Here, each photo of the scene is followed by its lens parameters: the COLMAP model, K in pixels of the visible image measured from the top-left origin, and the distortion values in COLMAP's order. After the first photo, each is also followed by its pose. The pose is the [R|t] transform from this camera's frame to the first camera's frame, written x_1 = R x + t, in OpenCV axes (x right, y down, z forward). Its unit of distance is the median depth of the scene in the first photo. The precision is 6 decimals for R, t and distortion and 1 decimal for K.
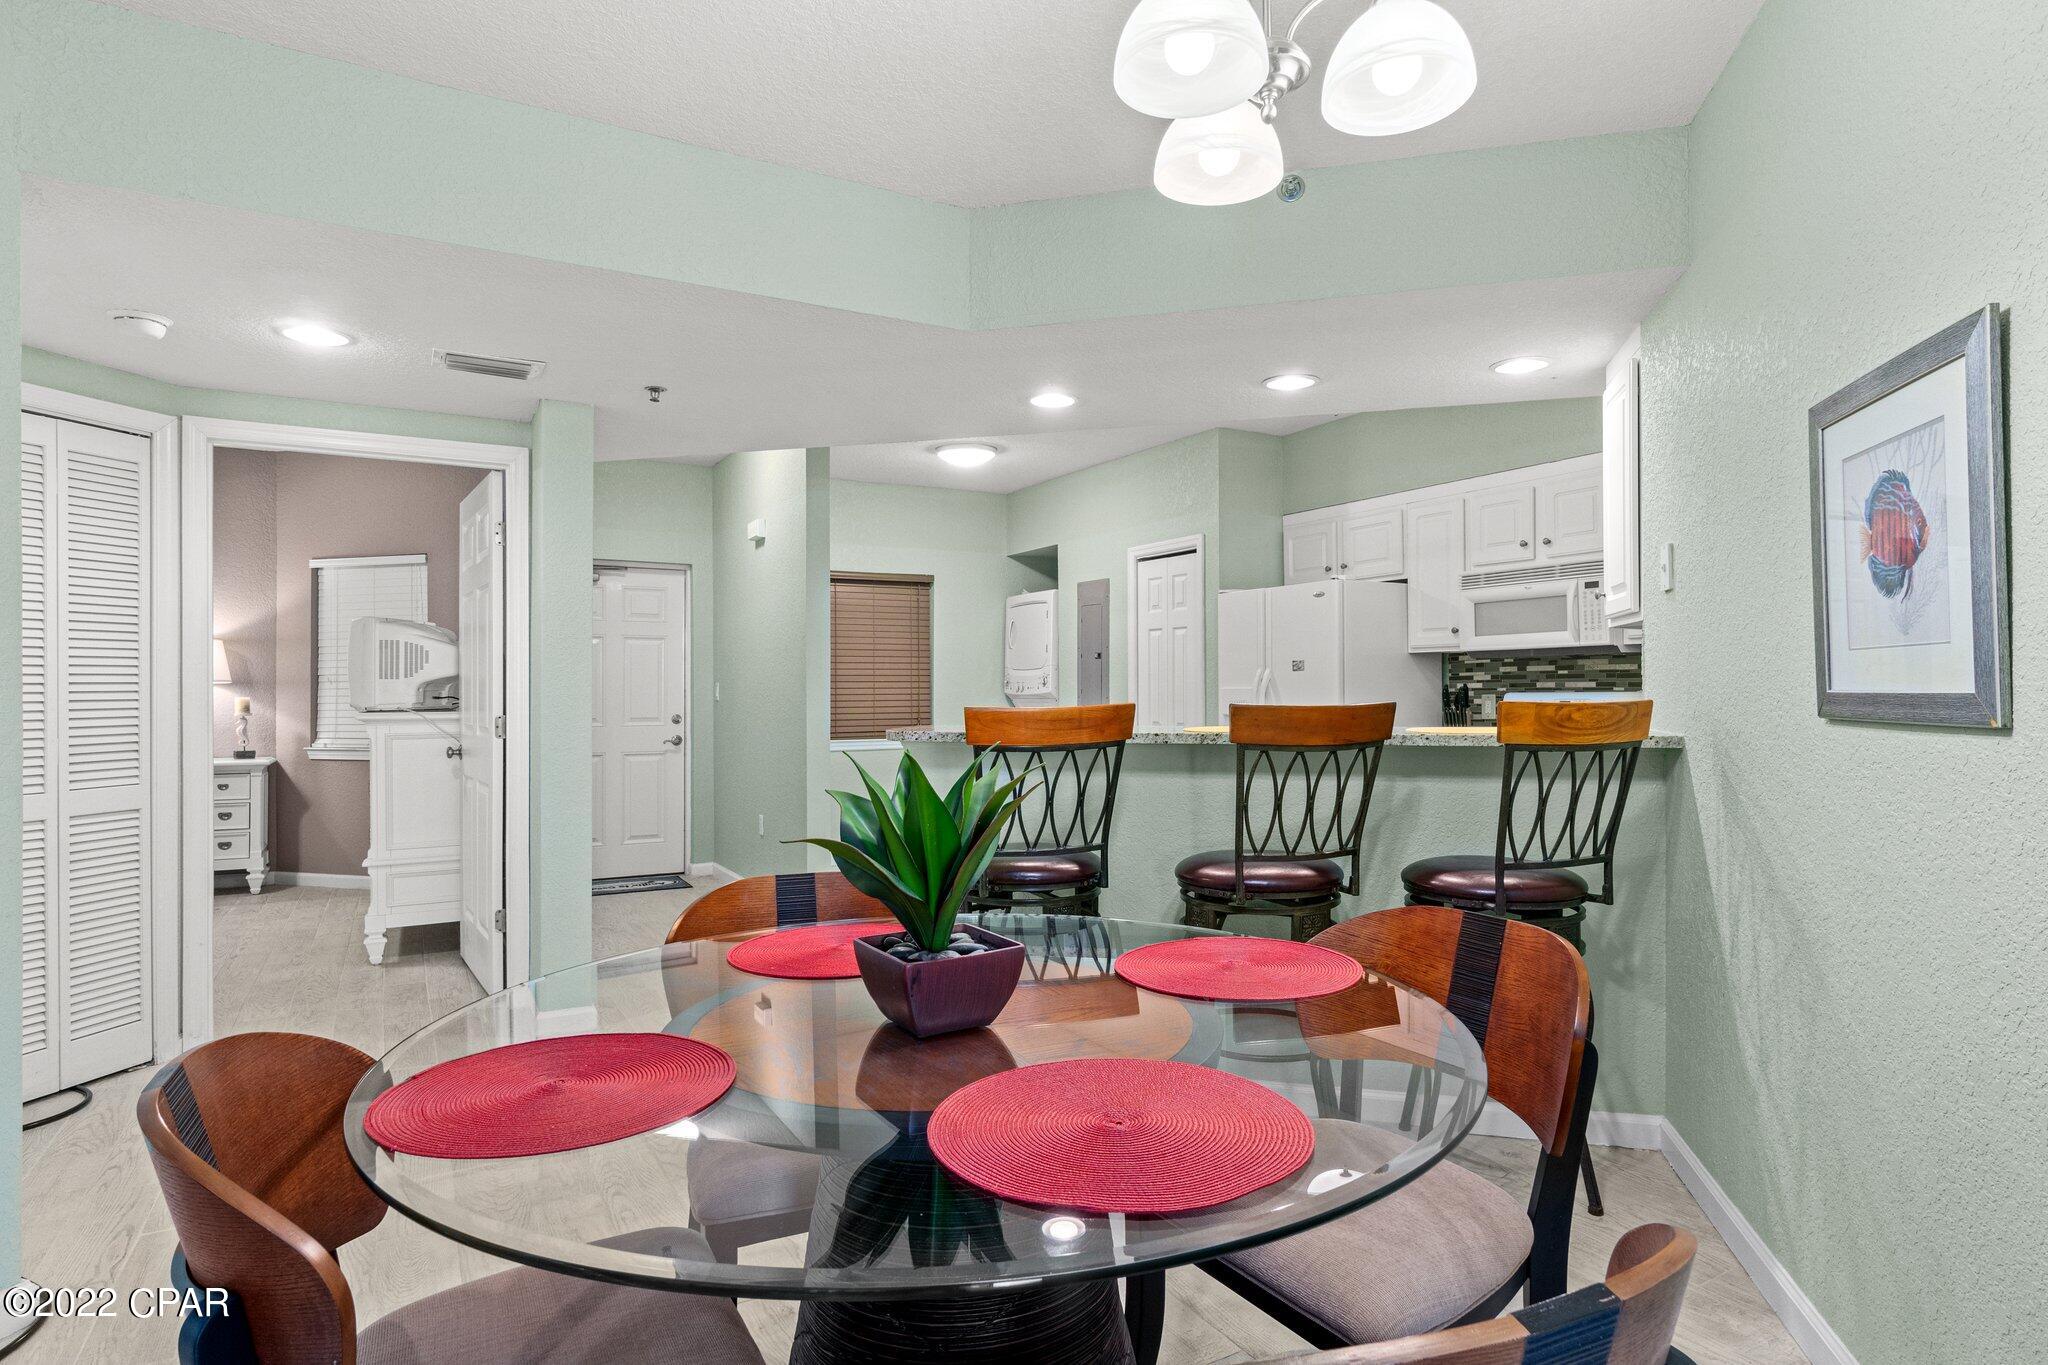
lens RADIAL K [[1119.7, 0, 1024.0], [0, 1119.7, 682.5], [0, 0, 1]] dist [0.000228, 0.000009]
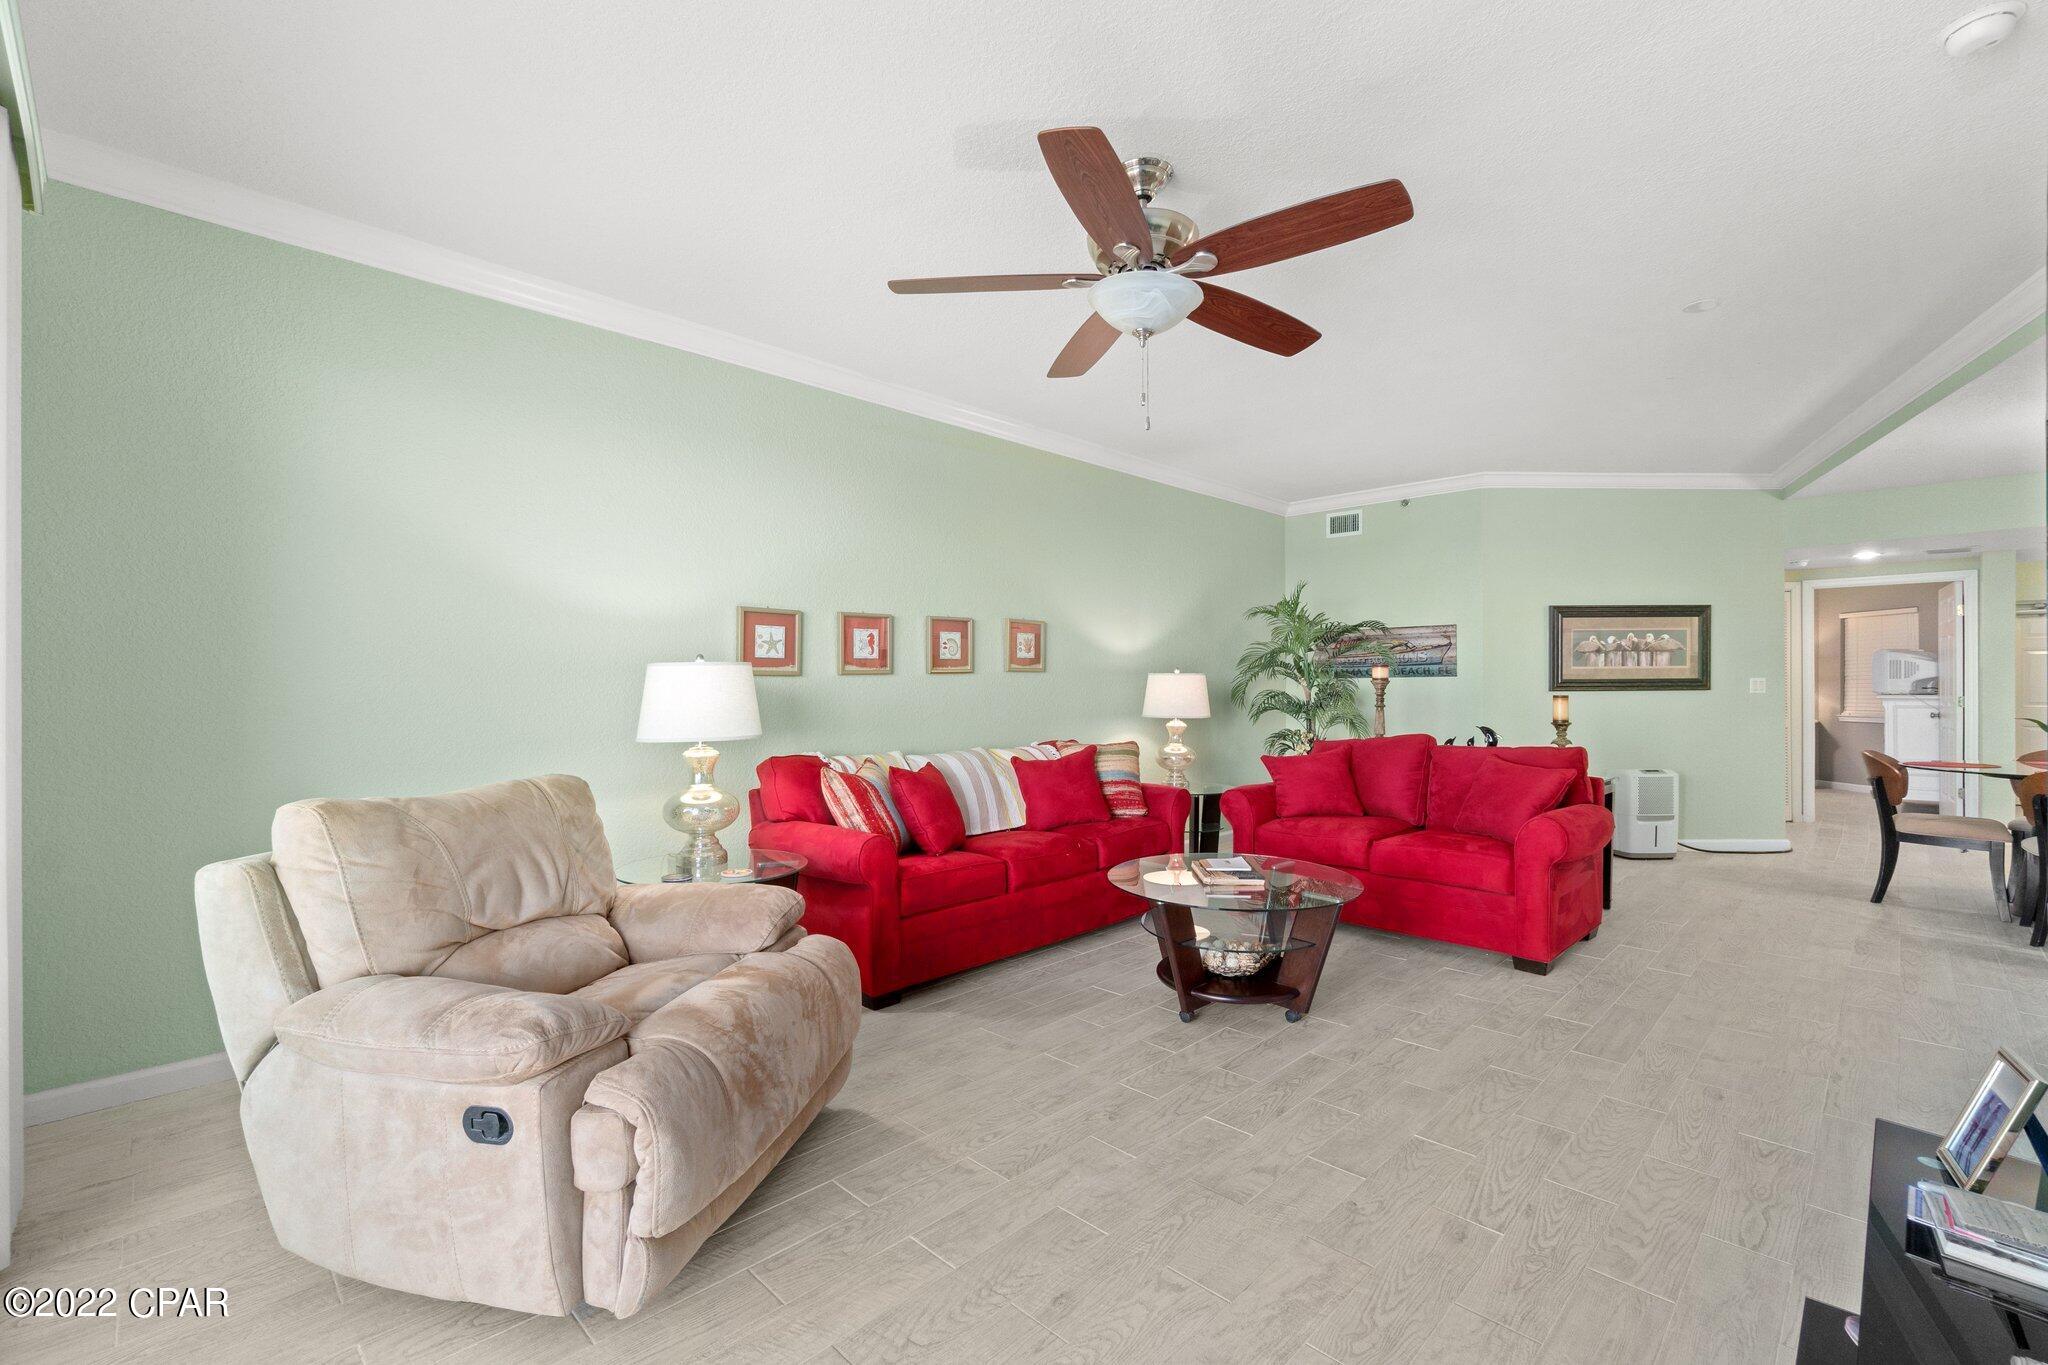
lens RADIAL K [[888.1, 0, 1025.4], [0, 888.1, 686.3], [0, 0, 1]] dist [-0.001509, 0.000125]
pose [[0.288593, -0.000154, -0.957452, 0.404367], [0.010145, 0.999944, 0.002896, -0.007974], [0.957398, -0.010549, 0.288578, -0.760653]]
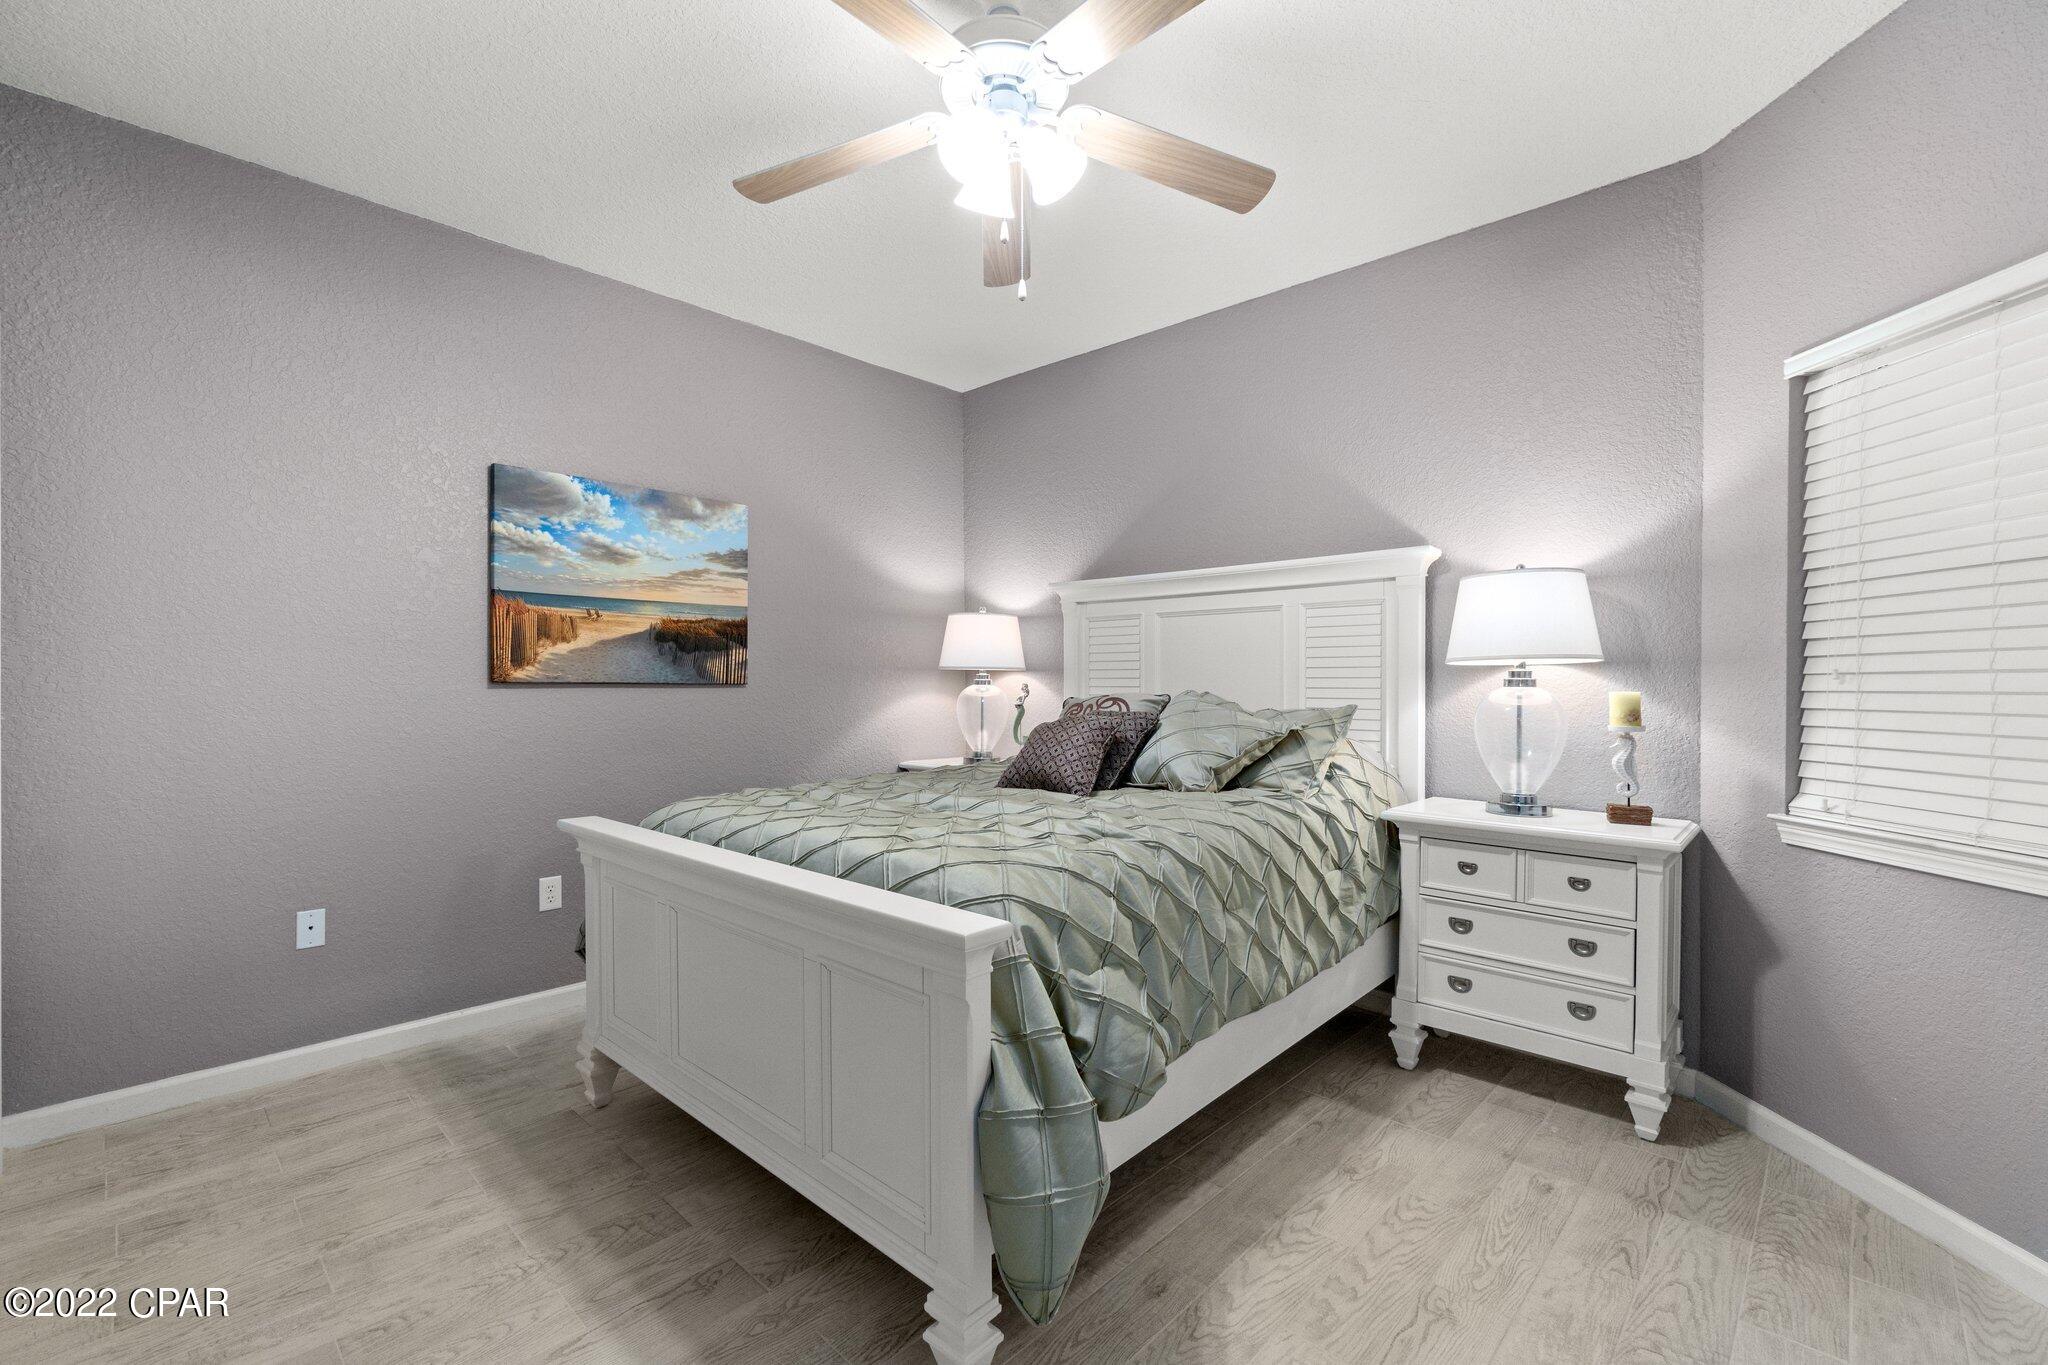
lens RADIAL K [[888.1, 0, 1025.4], [0, 888.1, 686.3], [0, 0, 1]] dist [-0.001509, 0.000125]
pose [[0.307588, 0.016224, -0.951381, -0.431495], [0.012397, 0.999701, 0.021056, 0.000024], [0.951439, -0.018270, 0.307295, 0.662076]]
